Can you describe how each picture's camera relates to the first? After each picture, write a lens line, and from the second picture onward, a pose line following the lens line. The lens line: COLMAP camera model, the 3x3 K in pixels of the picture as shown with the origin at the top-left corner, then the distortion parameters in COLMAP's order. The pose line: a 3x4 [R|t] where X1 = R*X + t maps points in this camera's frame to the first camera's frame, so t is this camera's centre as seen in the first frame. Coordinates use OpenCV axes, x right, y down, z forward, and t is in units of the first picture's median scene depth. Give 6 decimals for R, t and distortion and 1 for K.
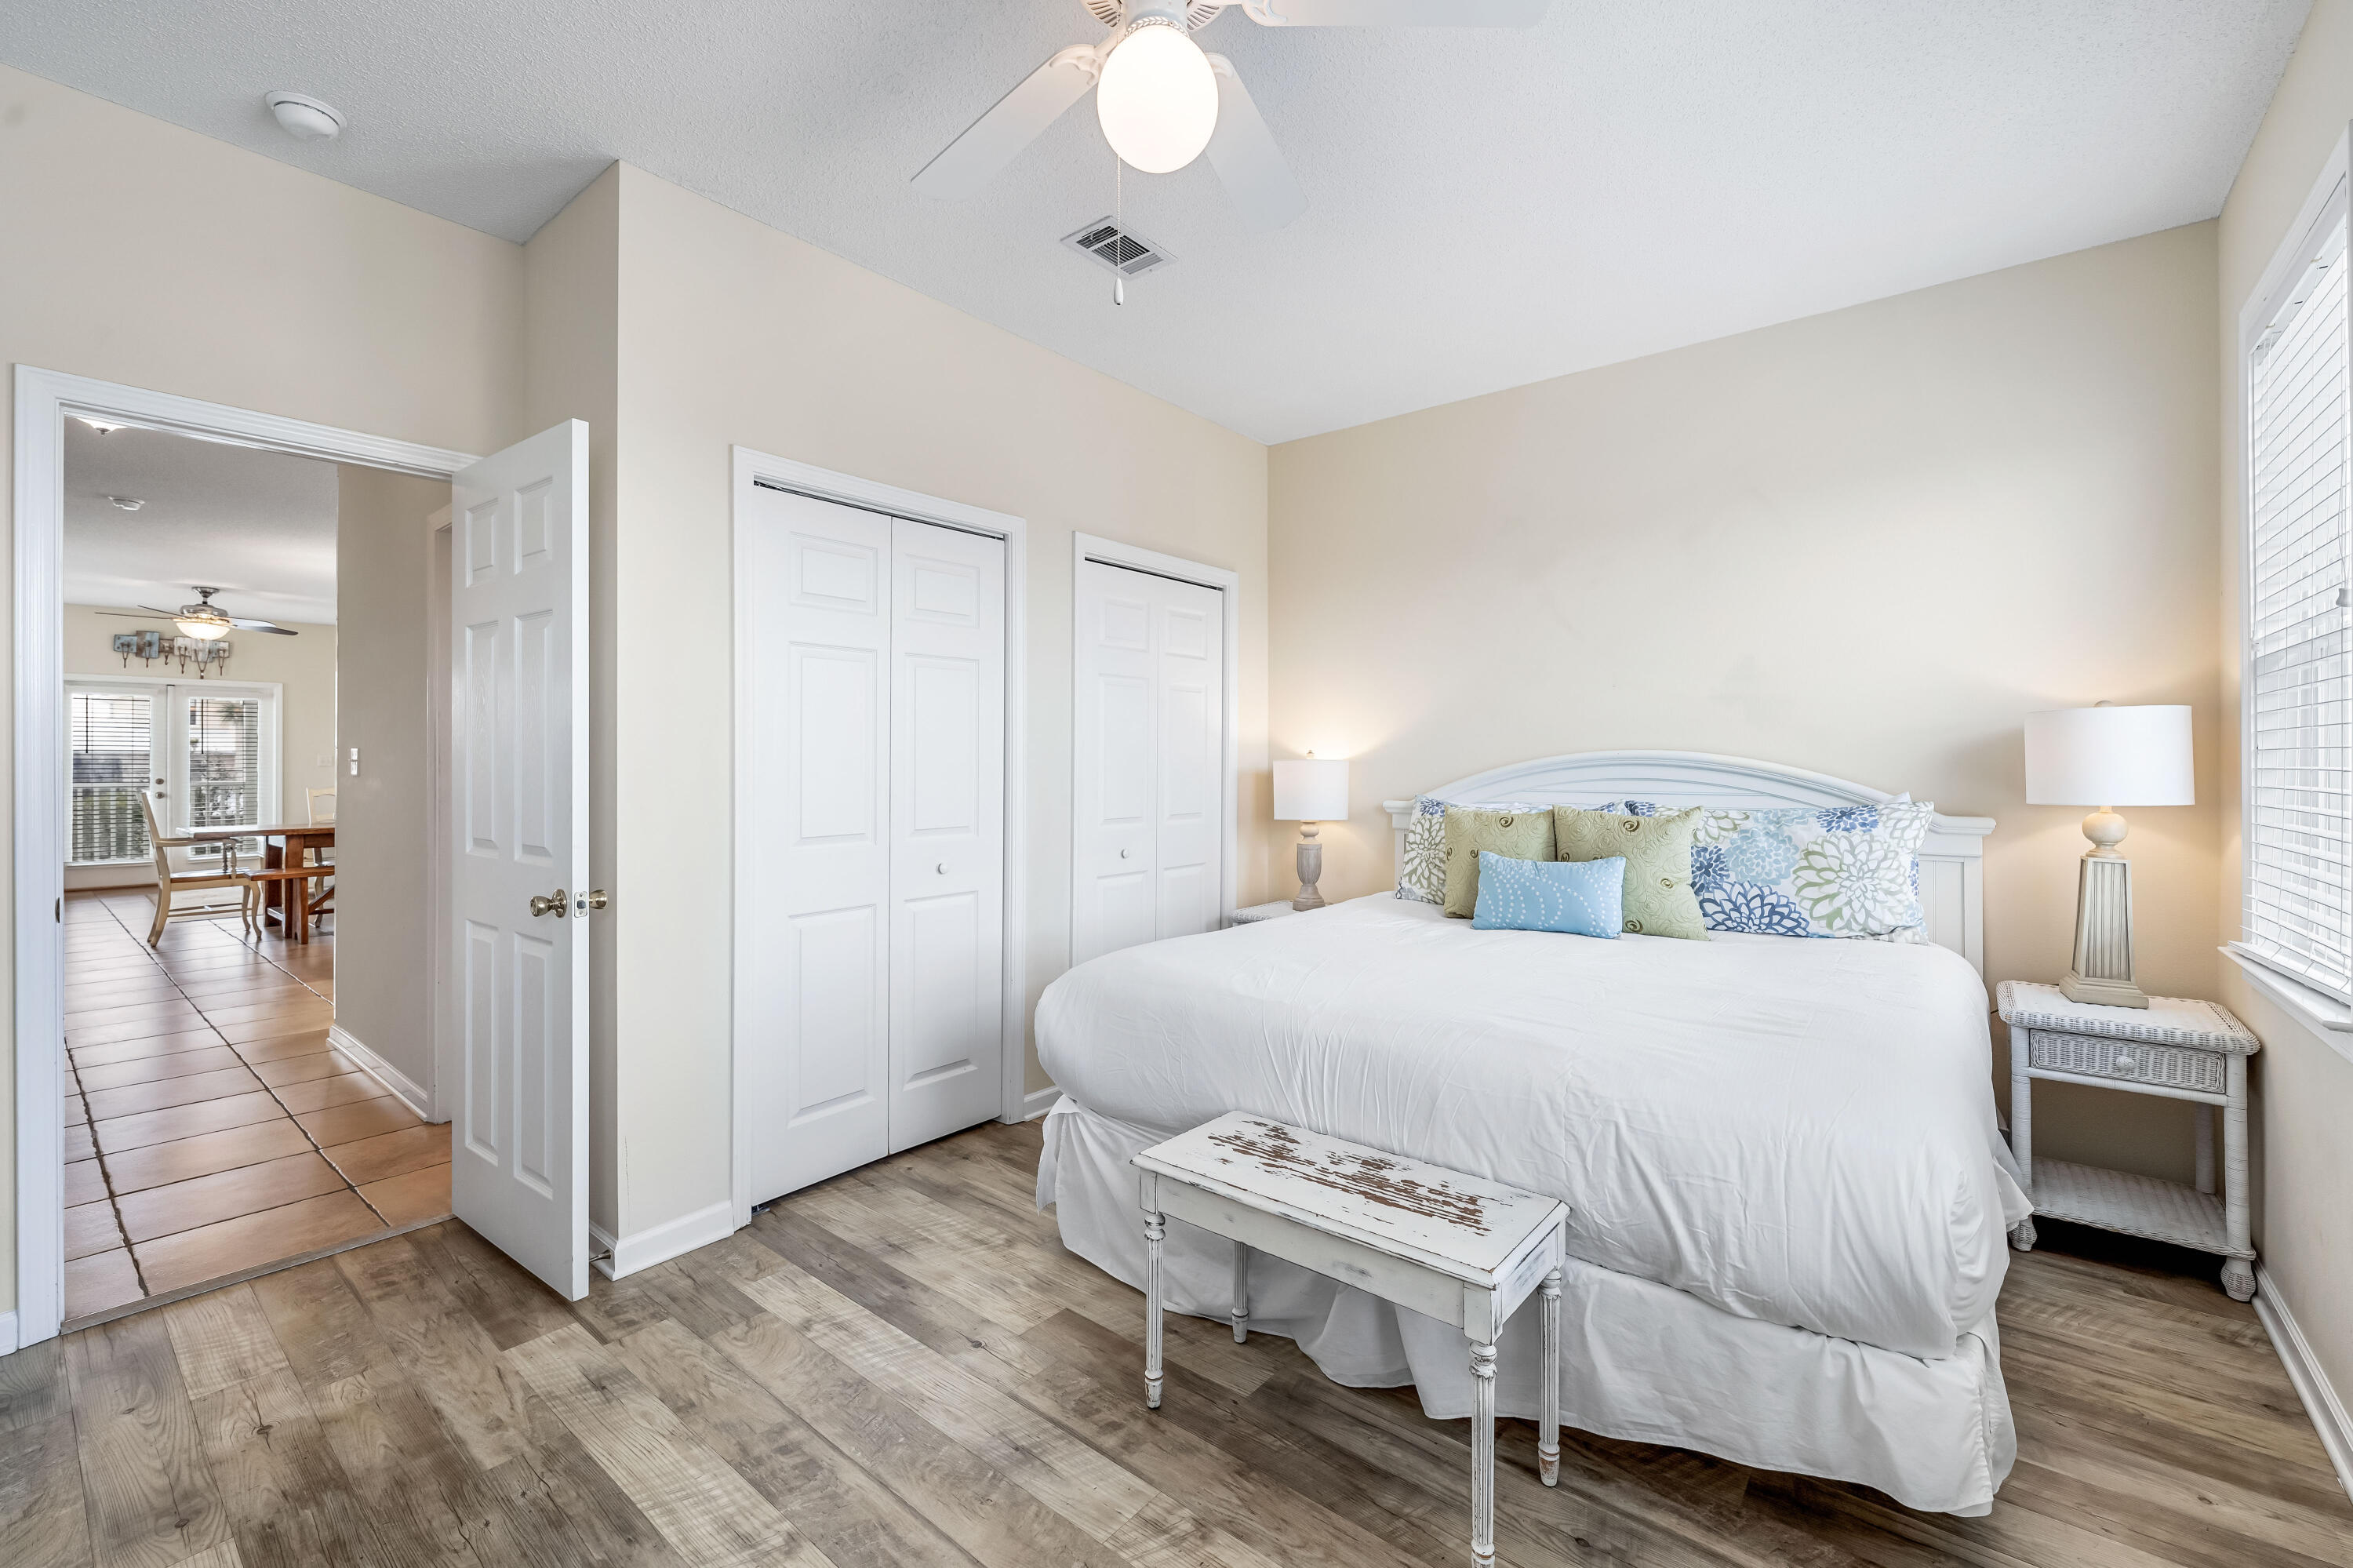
lens RADIAL K [[985.0, 0, 1171.1], [0, 985.0, 759.9], [0, 0, 1]] dist [0.001394, -0.000129]
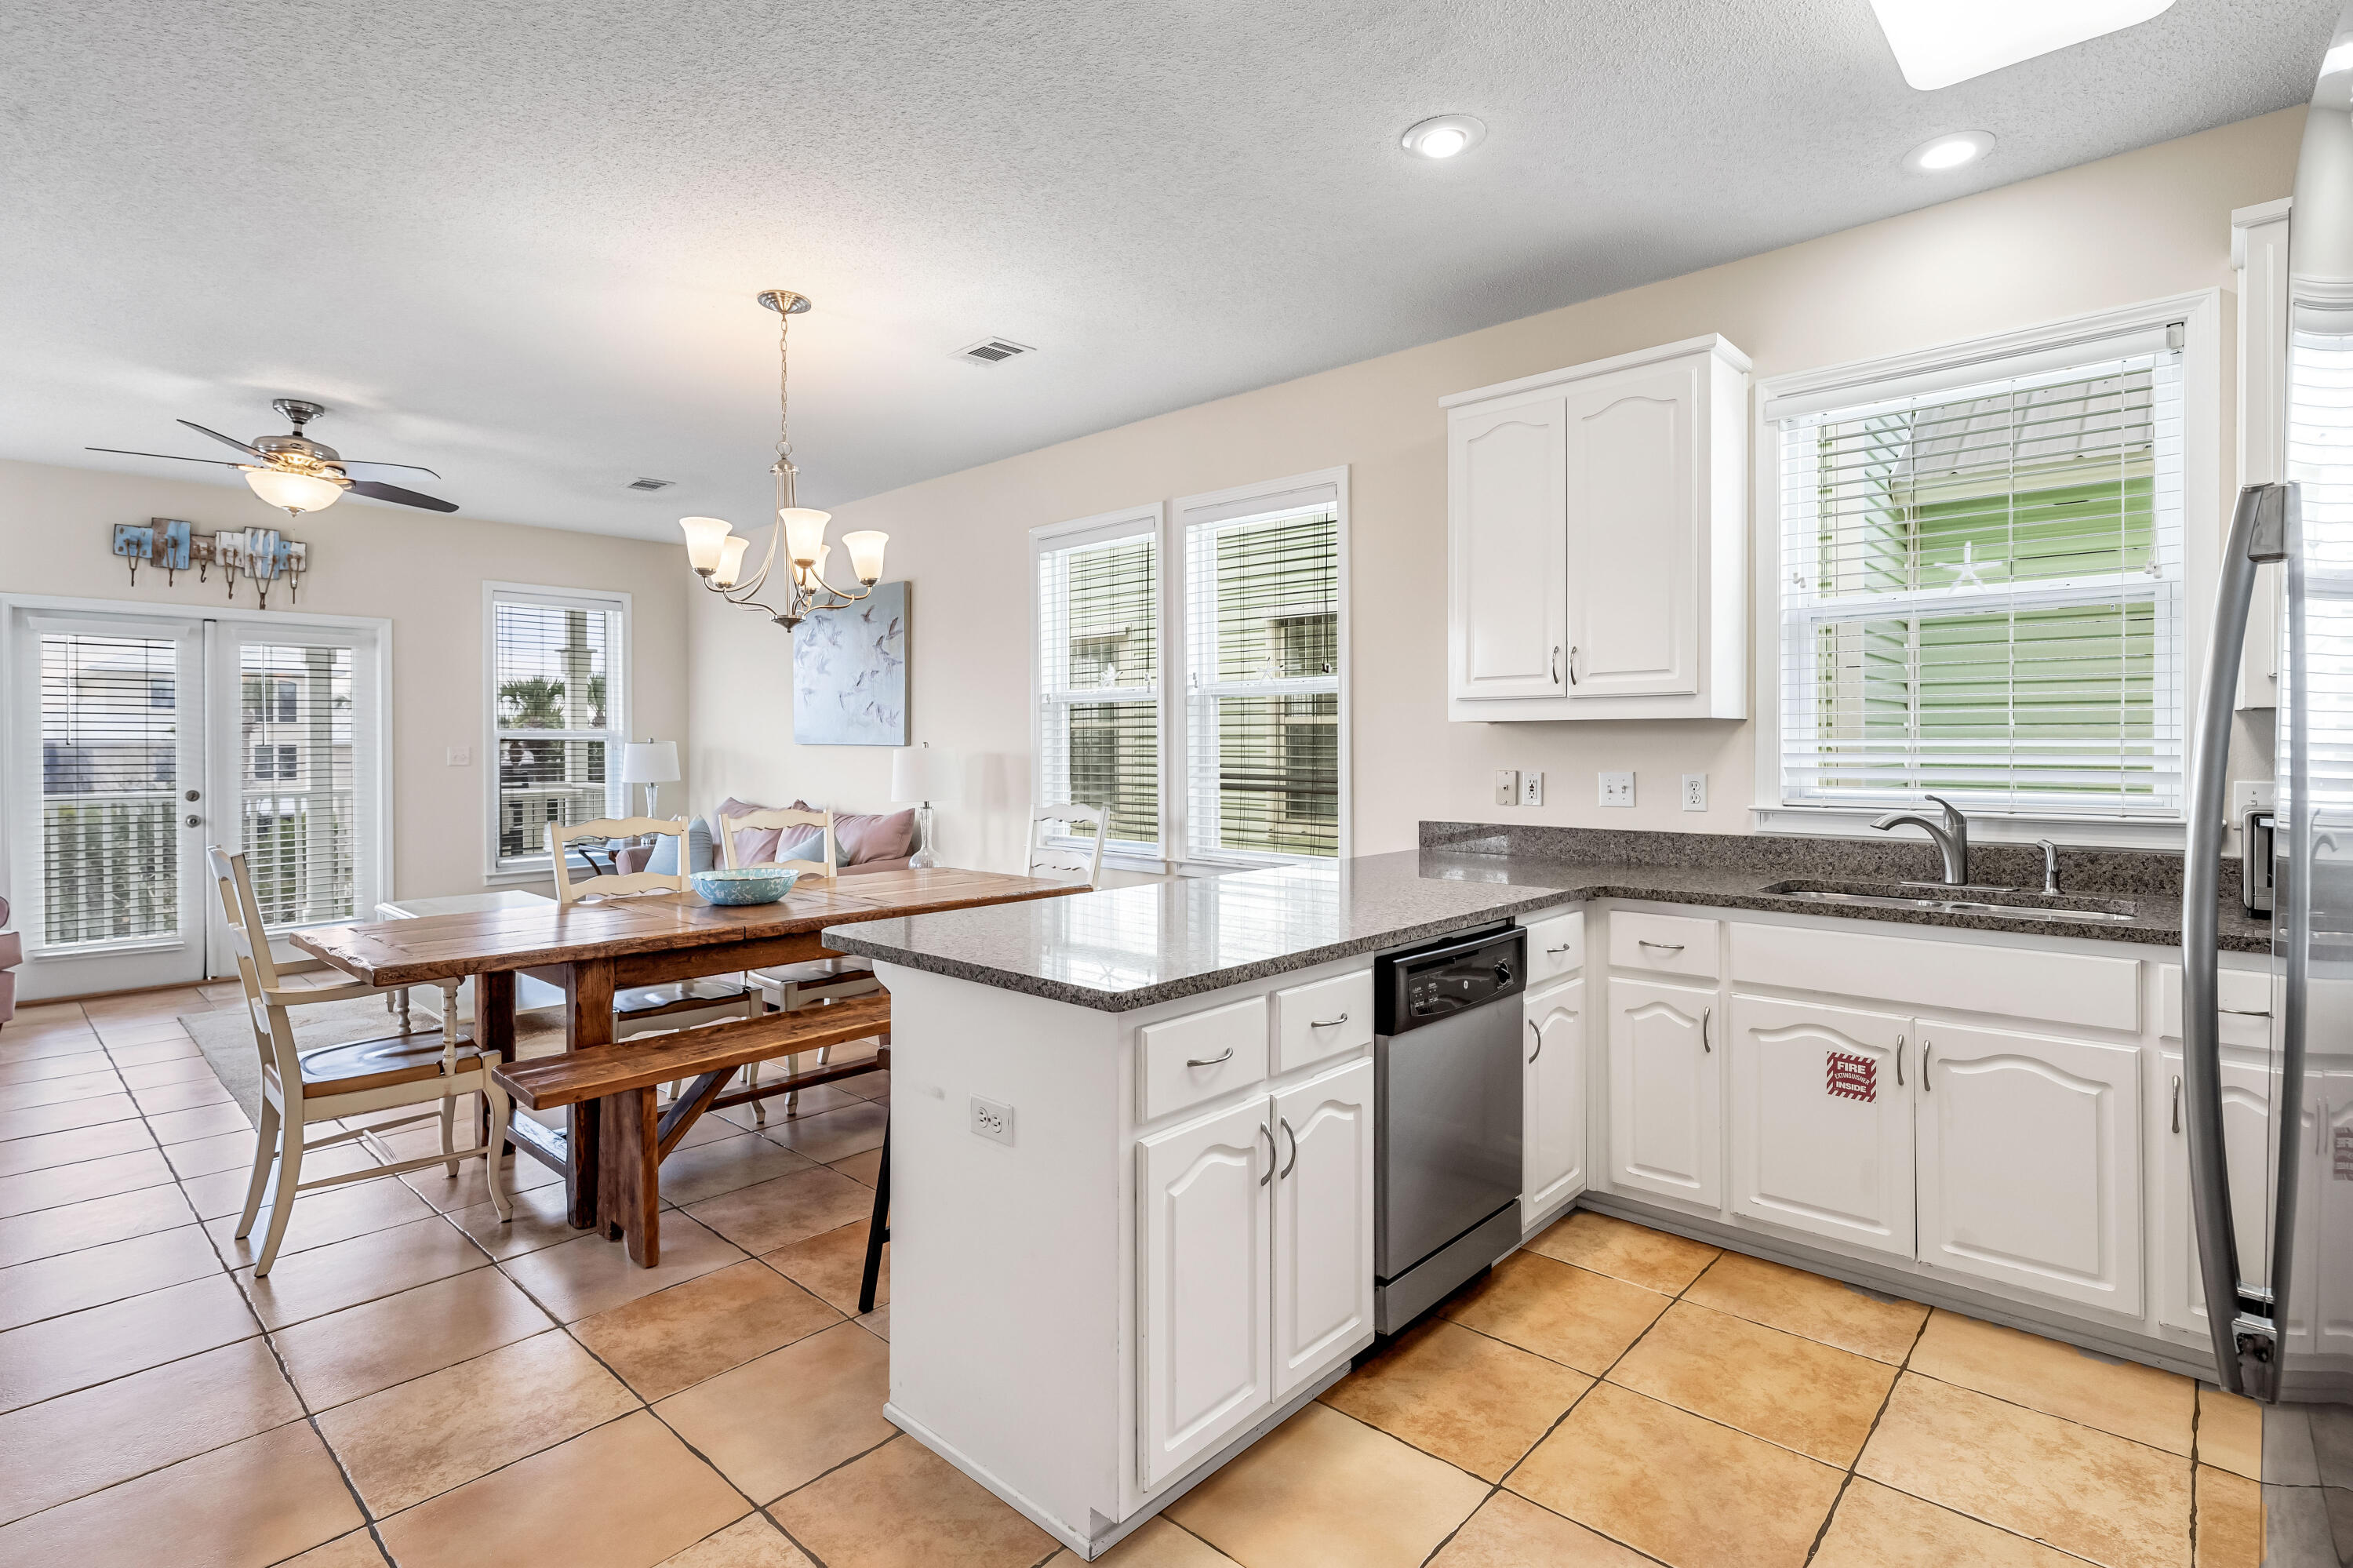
lens RADIAL K [[1138.9, 0, 1175.9], [0, 1138.9, 756.7], [0, 0, 1]] dist [0.000482, 0.000486]
pose [[0.998476, -0.002169, -0.055142, -0.456705], [0.002499, 0.999979, 0.005912, -0.002256], [0.055129, -0.006041, 0.998461, 0.408506]]
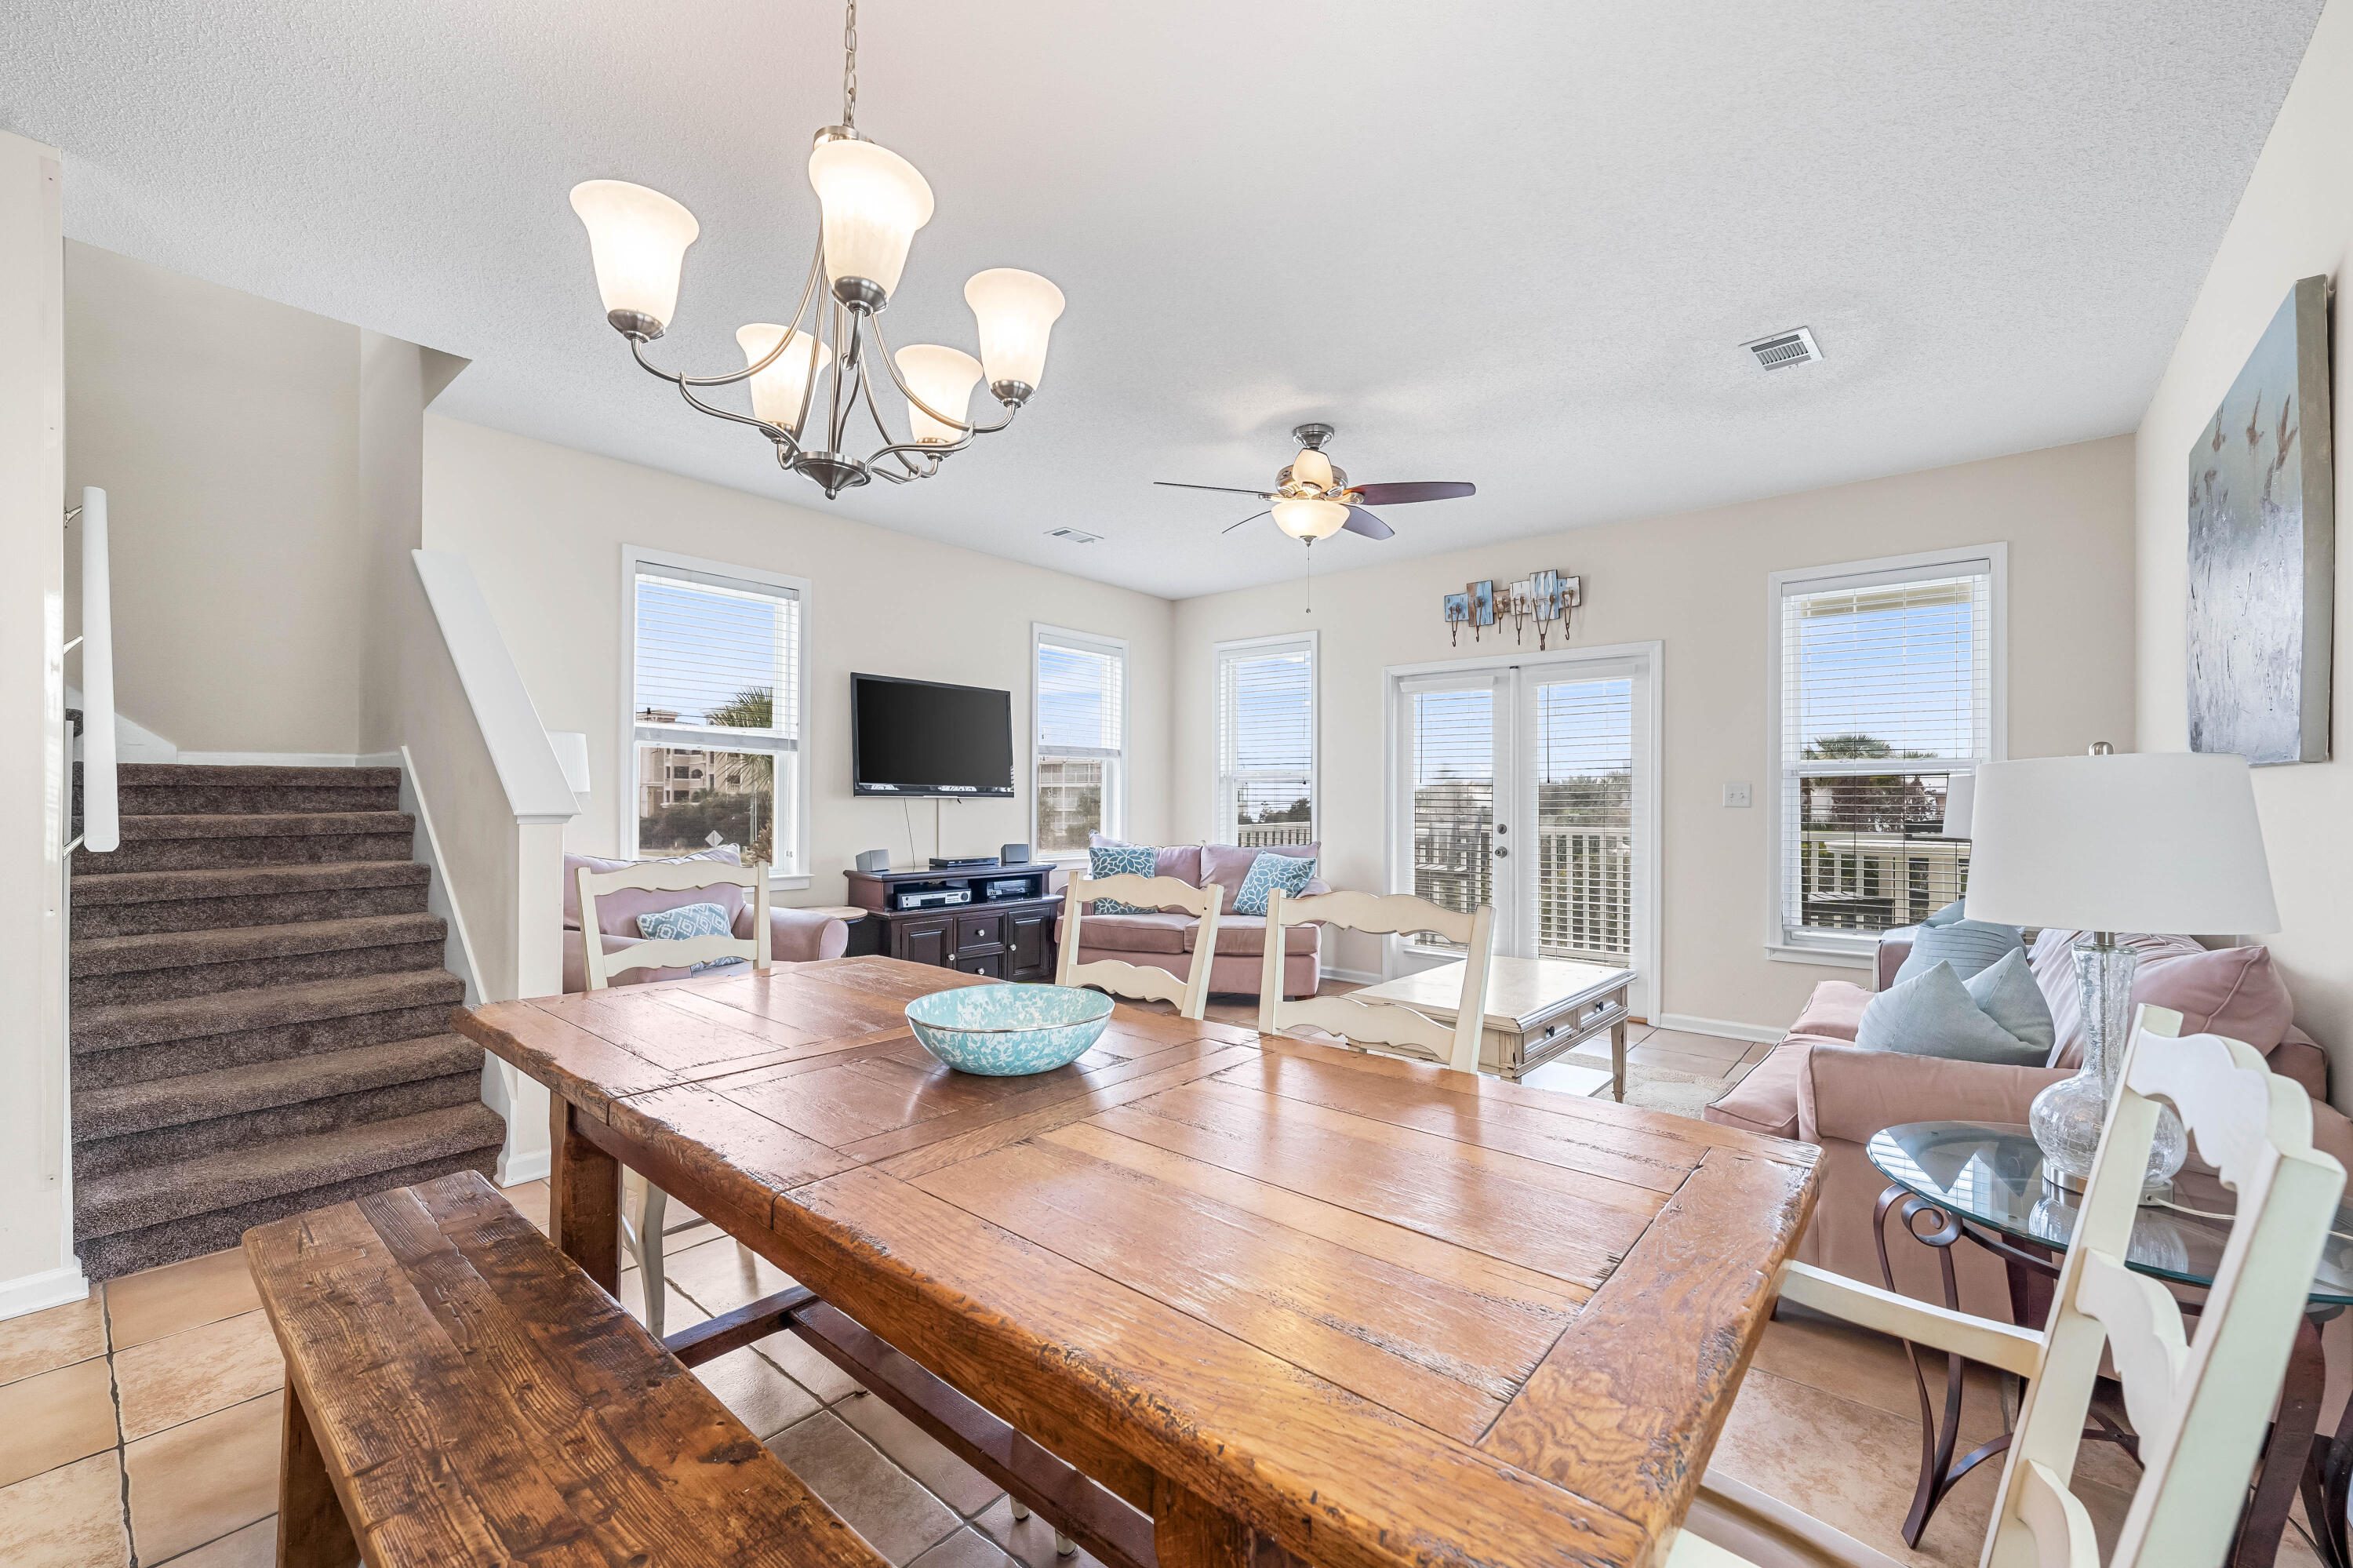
lens RADIAL K [[943.9, 0, 1176.5], [0, 943.9, 784.0], [0, 0, 1]] dist [-0.007406, -0.000160]
pose [[-0.014795, -0.012965, -0.999806, -0.460038], [-0.009021, 0.999877, -0.012832, 0.003570], [0.999850, 0.008829, -0.014910, 0.831926]]
